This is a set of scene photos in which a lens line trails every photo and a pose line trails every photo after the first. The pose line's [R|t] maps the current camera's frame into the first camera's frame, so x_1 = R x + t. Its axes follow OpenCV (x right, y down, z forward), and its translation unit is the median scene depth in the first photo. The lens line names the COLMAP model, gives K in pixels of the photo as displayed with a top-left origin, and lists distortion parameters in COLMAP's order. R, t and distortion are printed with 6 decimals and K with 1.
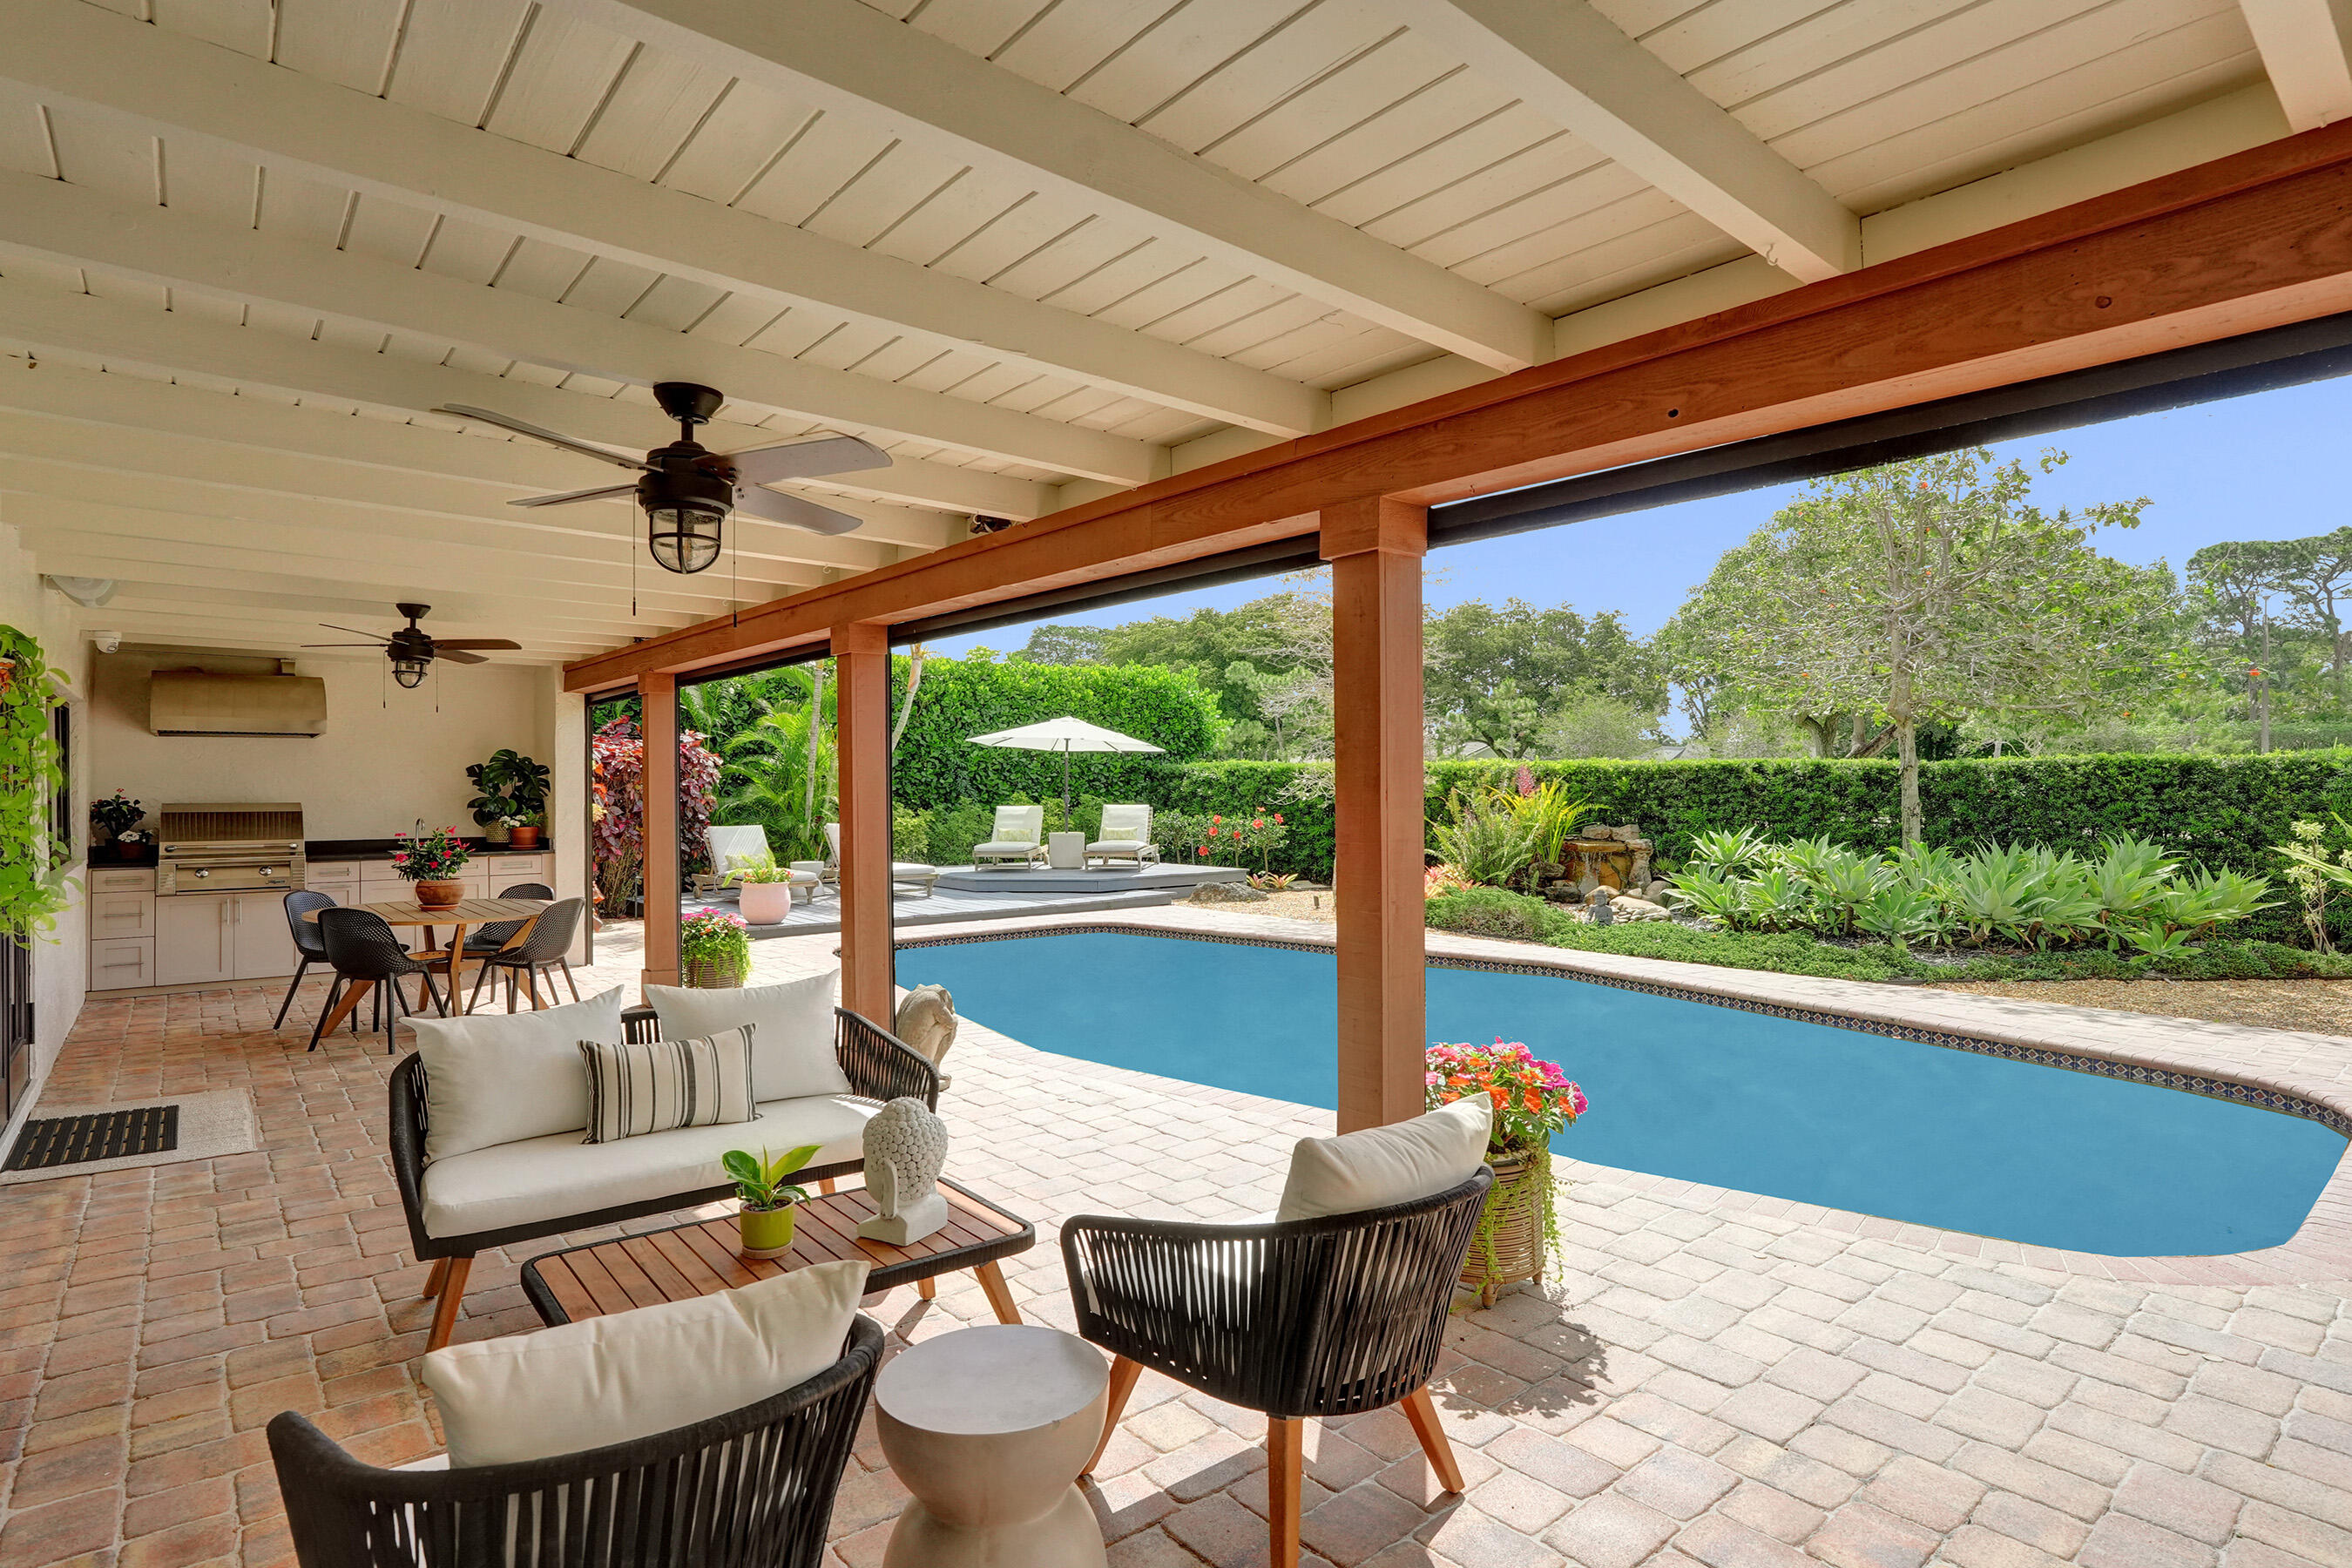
lens RADIAL K [[1231.5, 0, 1136.3], [0, 1231.5, 782.3], [0, 0, 1]] dist [-0.054652, 0.017229]
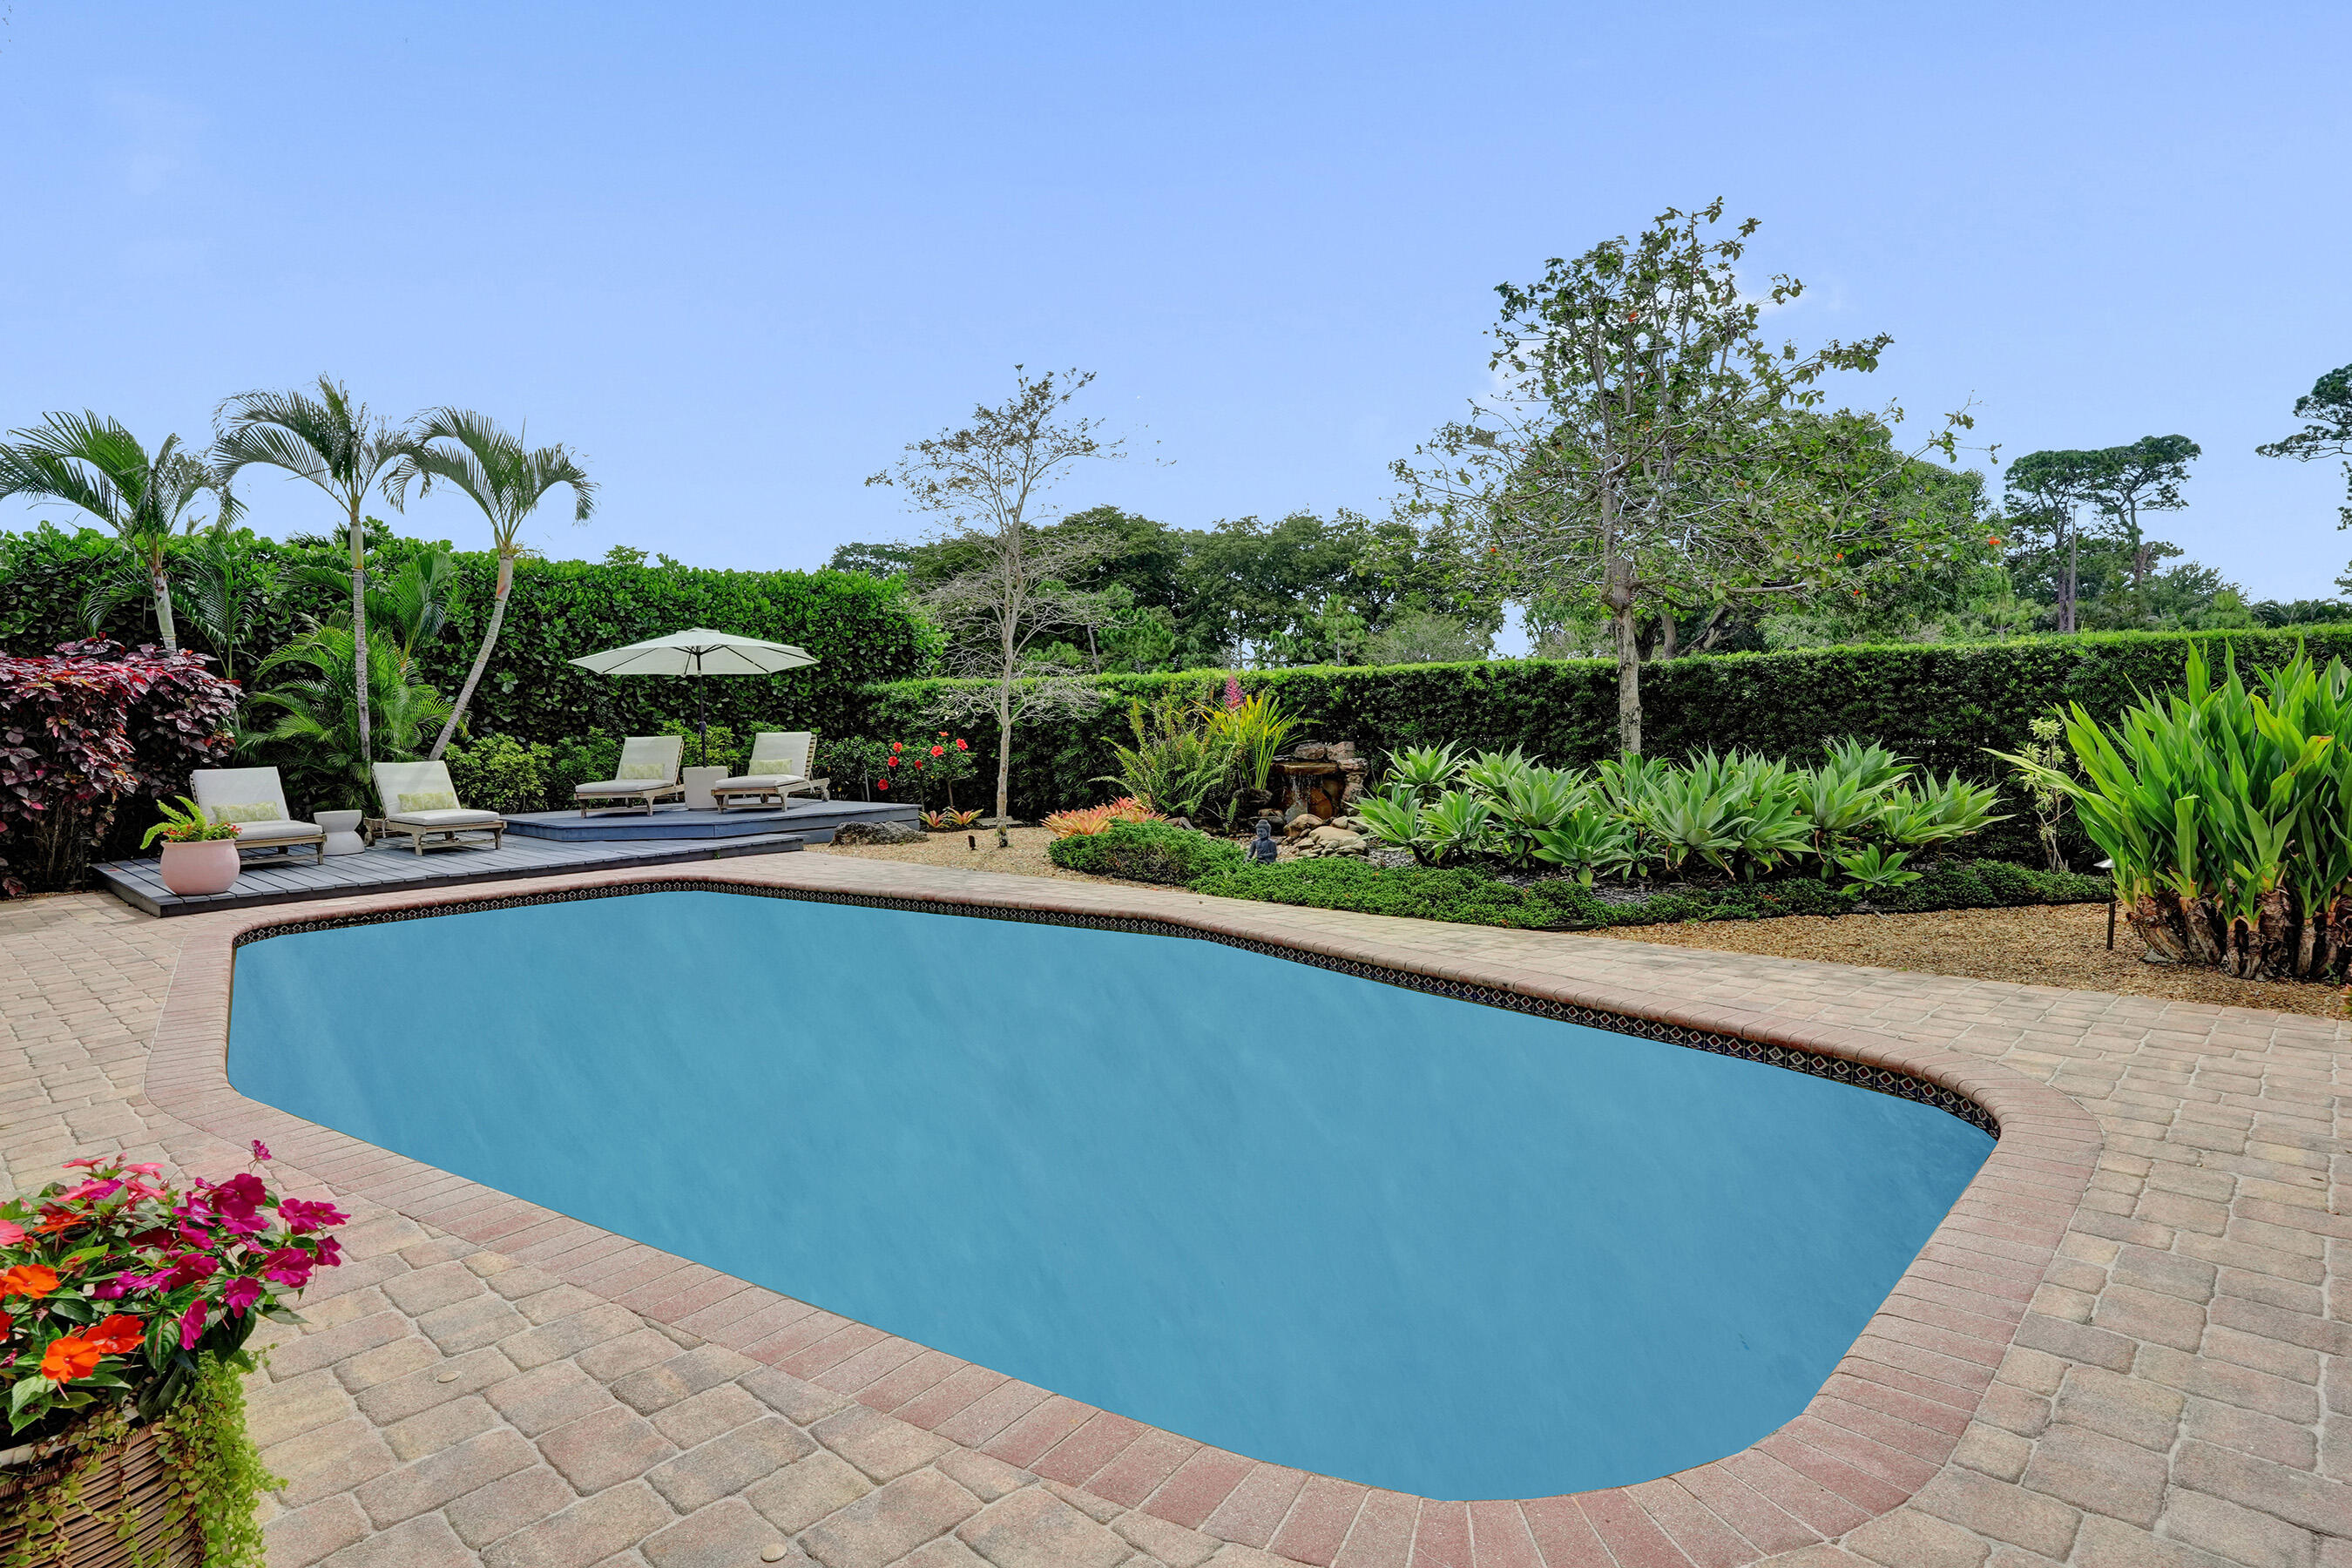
lens RADIAL K [[1303.0, 0, 1152.0], [0, 1303.0, 793.2], [0, 0, 1]] dist [-0.032549, 0.000177]
pose [[0.990908, -0.026592, 0.131889, 0.158244], [0.018439, 0.997865, 0.062656, 0.011621], [-0.133273, -0.059654, 0.989282, 0.120295]]
